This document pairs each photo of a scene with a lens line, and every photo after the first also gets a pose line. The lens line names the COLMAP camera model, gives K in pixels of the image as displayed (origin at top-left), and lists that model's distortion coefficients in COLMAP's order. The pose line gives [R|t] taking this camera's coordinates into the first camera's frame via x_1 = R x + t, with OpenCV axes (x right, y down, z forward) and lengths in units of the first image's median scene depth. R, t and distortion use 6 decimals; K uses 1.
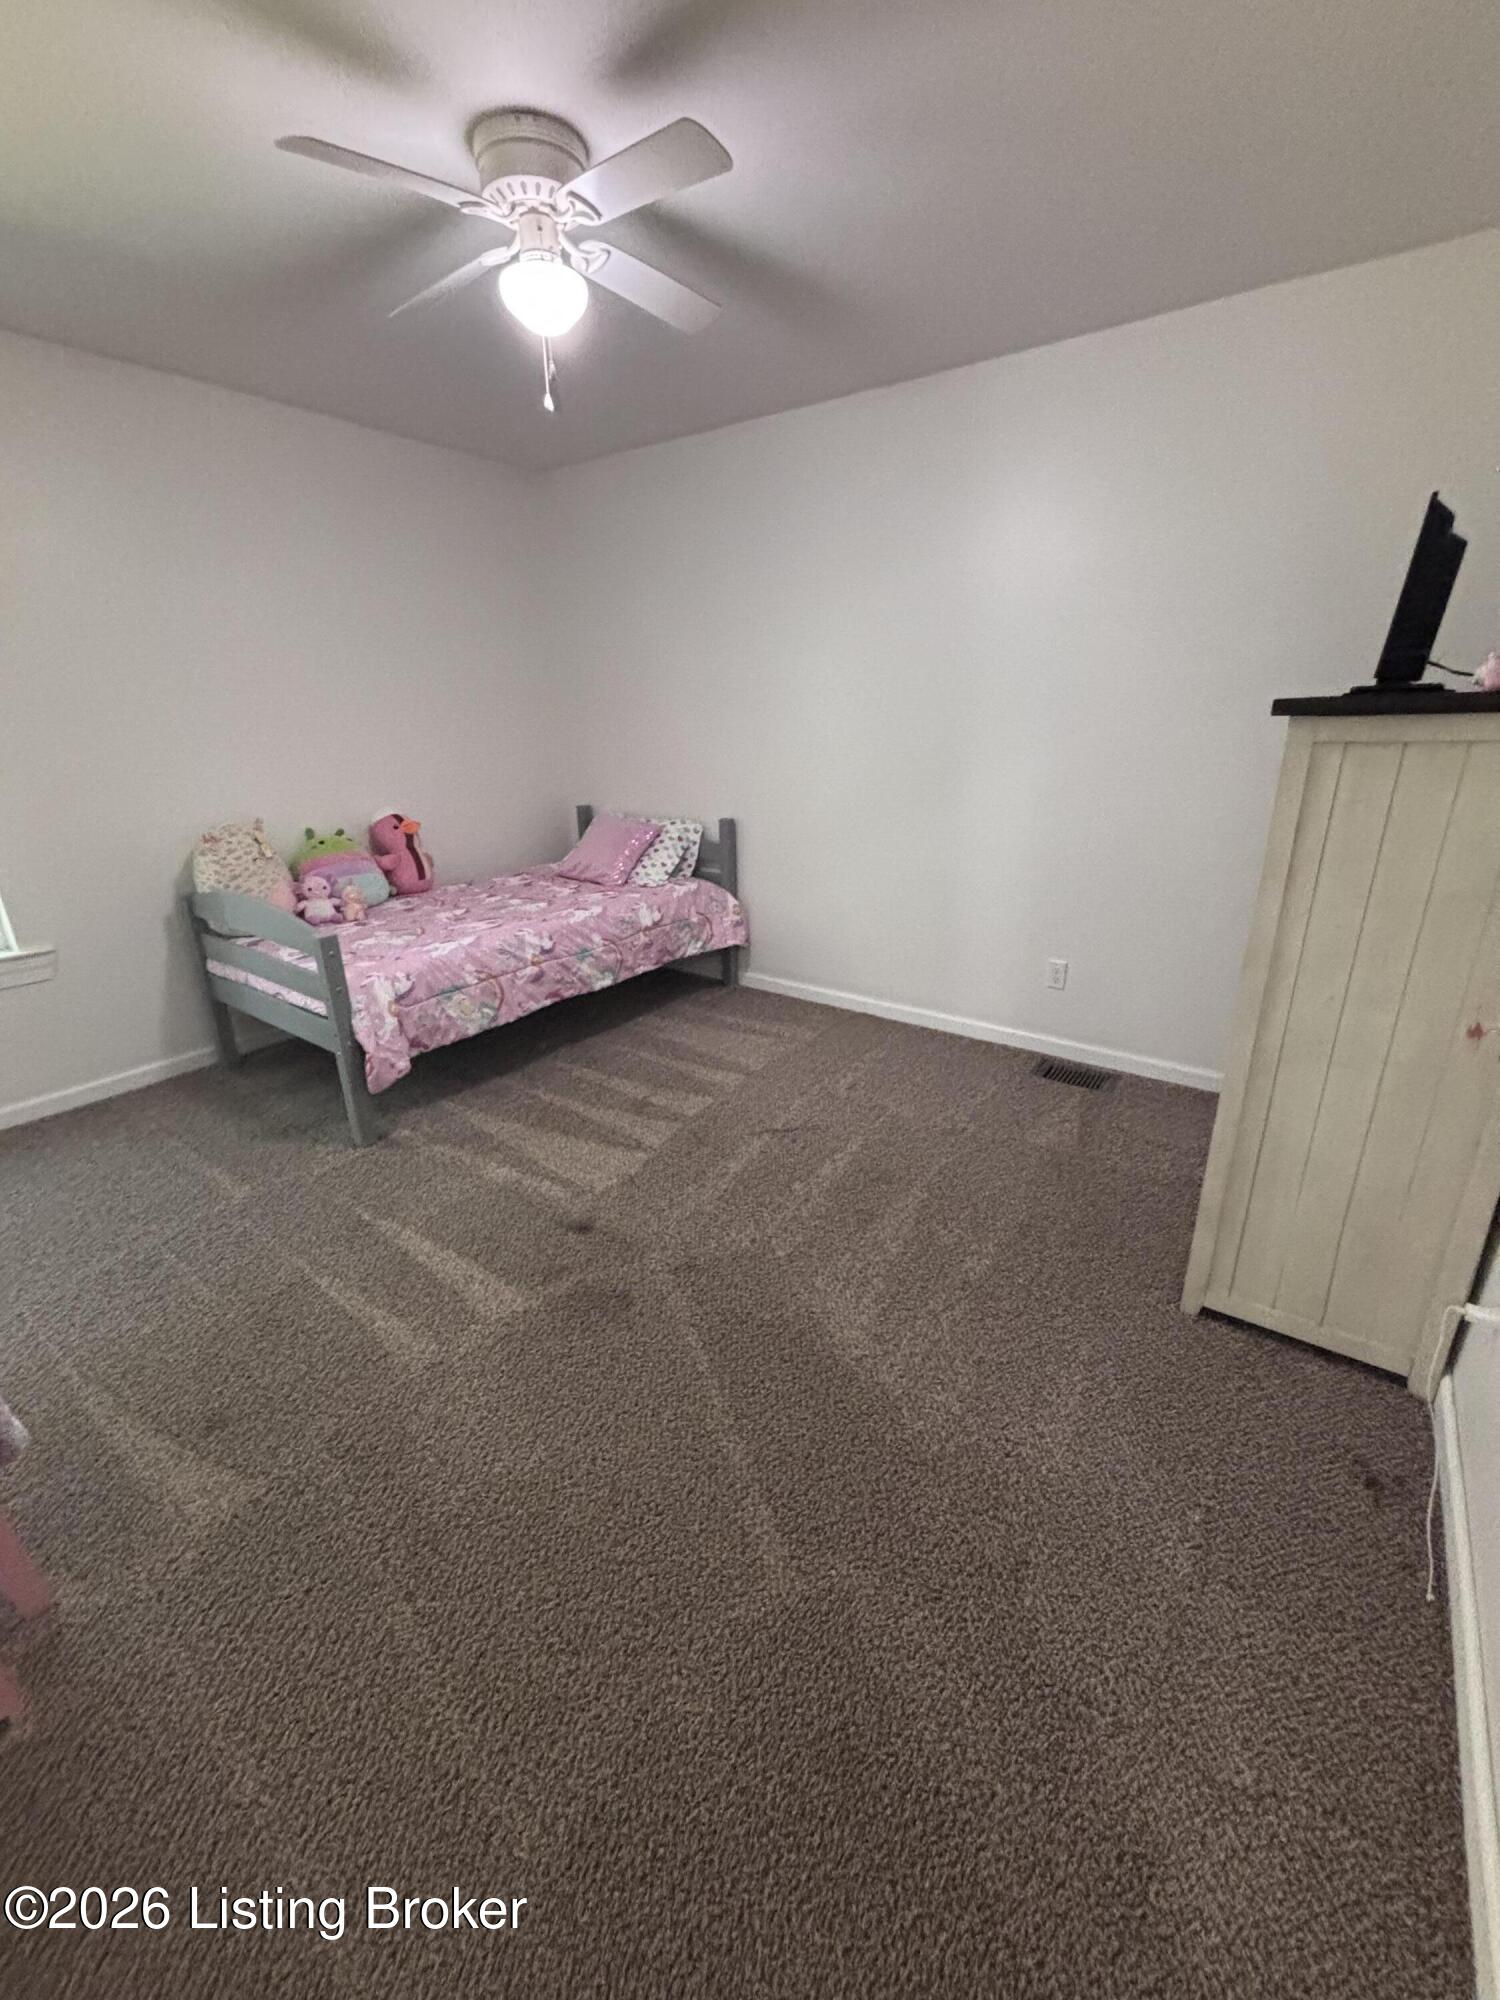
lens RADIAL K [[800.2, 0, 795.7], [0, 800.2, 993.6], [0, 0, 1]] dist [-0.009528, -0.000263]
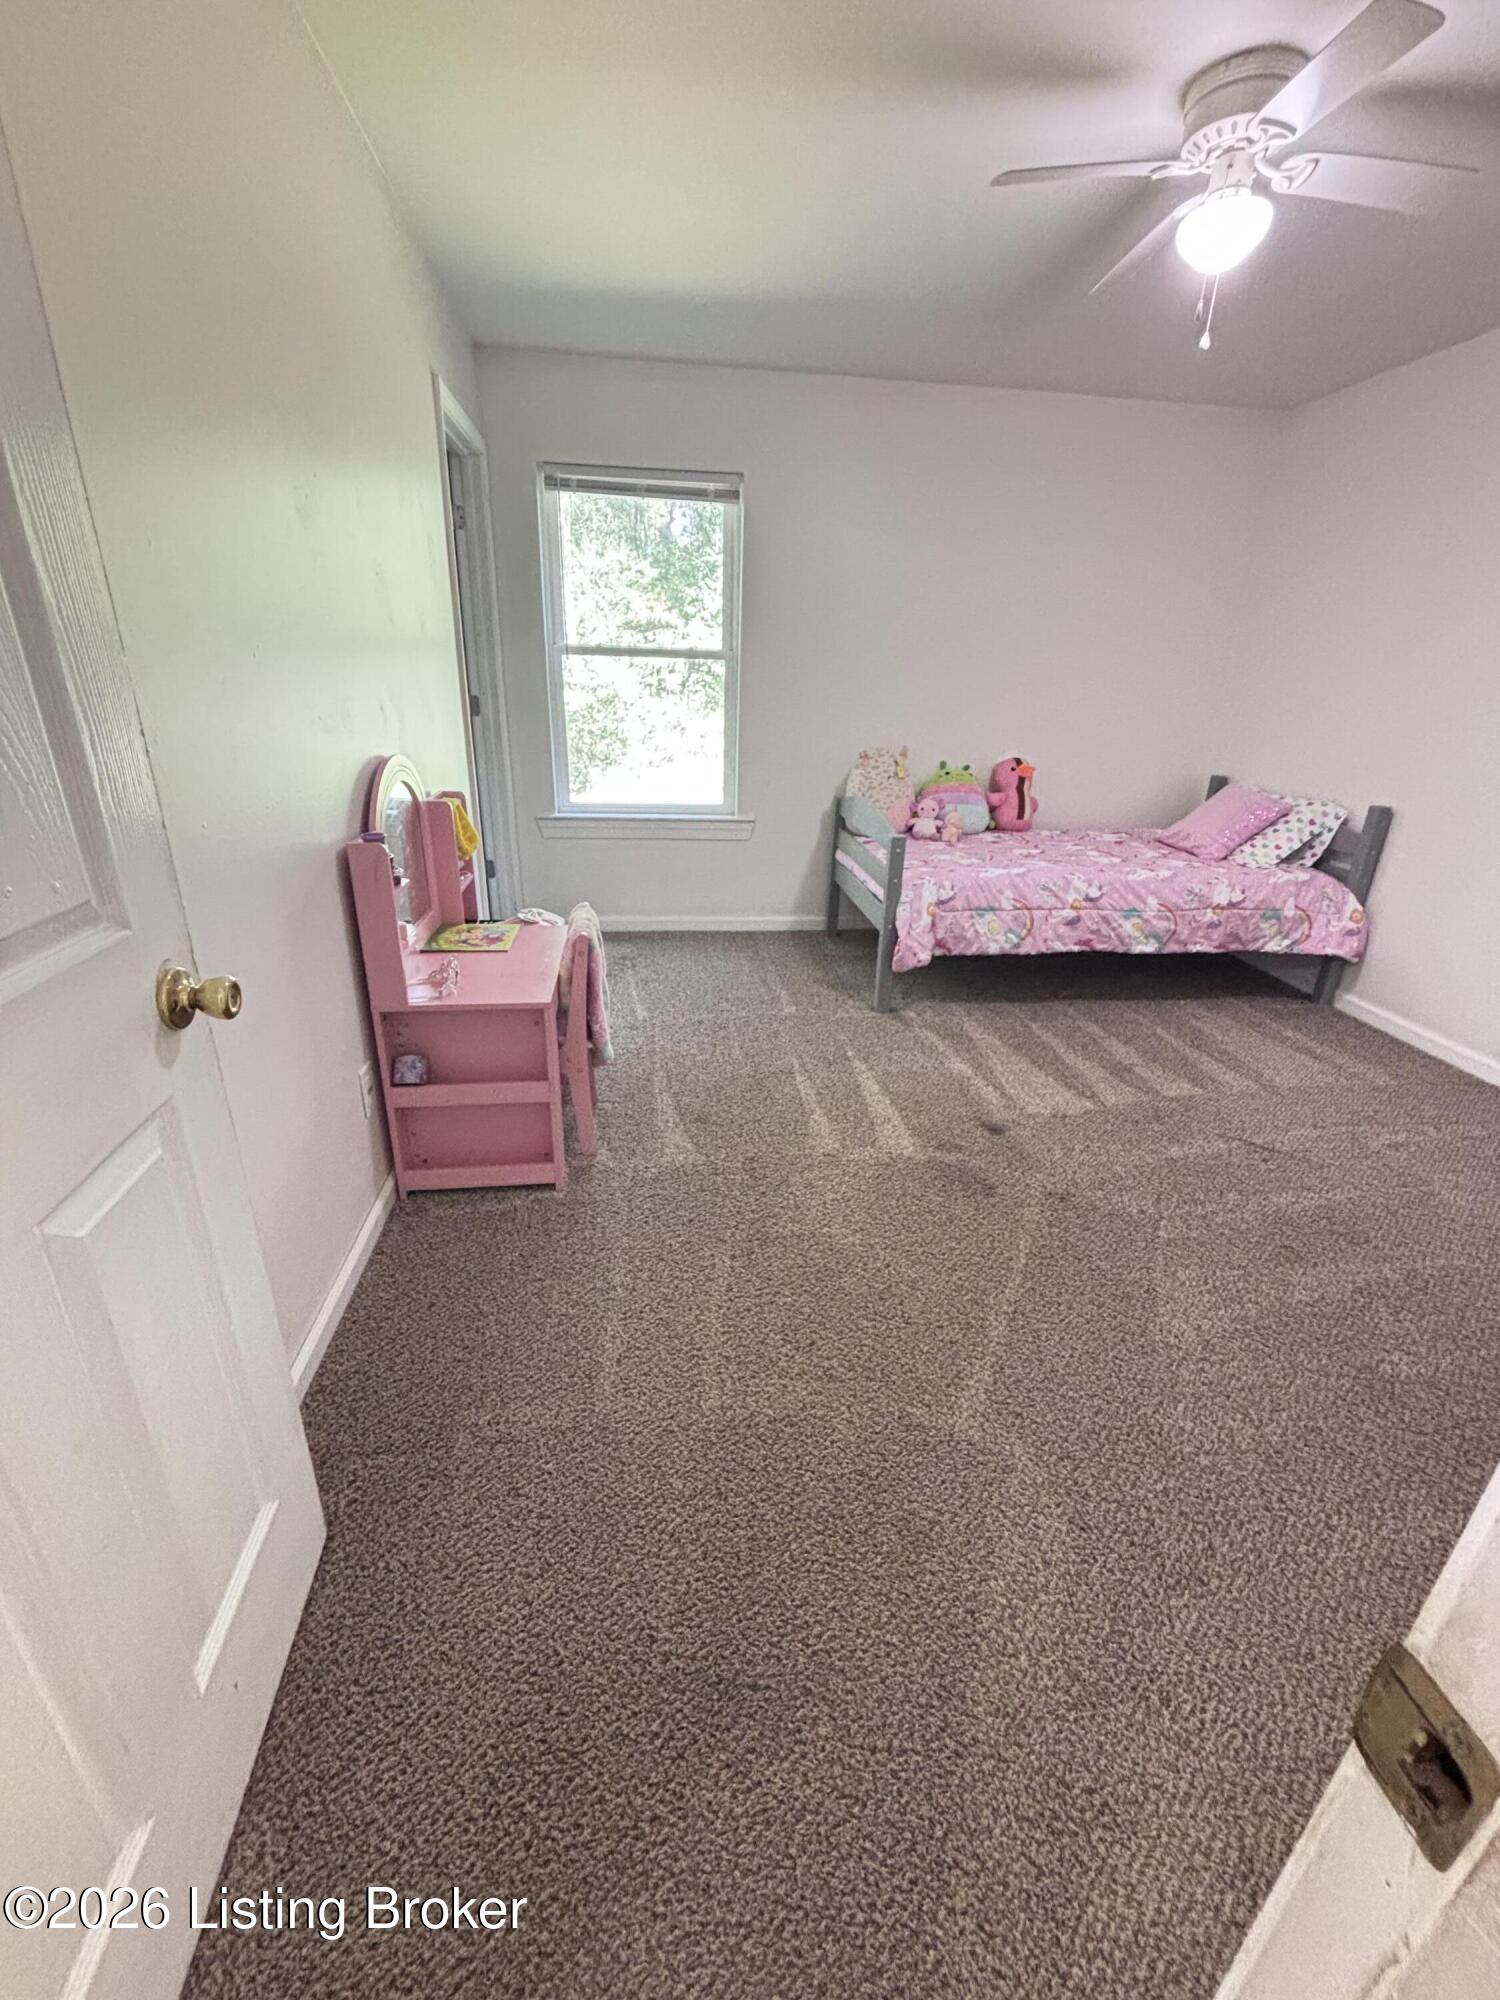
lens RADIAL K [[808.3, 0, 750.0], [0, 808.3, 1000.0], [0, 0, 1]] dist [-0.025318, 0.000213]
pose [[0.666609, 0.295744, -0.684228, 0.140082], [-0.267845, 0.951653, 0.150385, 0.031328], [0.695623, 0.083019, 0.713594, -0.022833]]
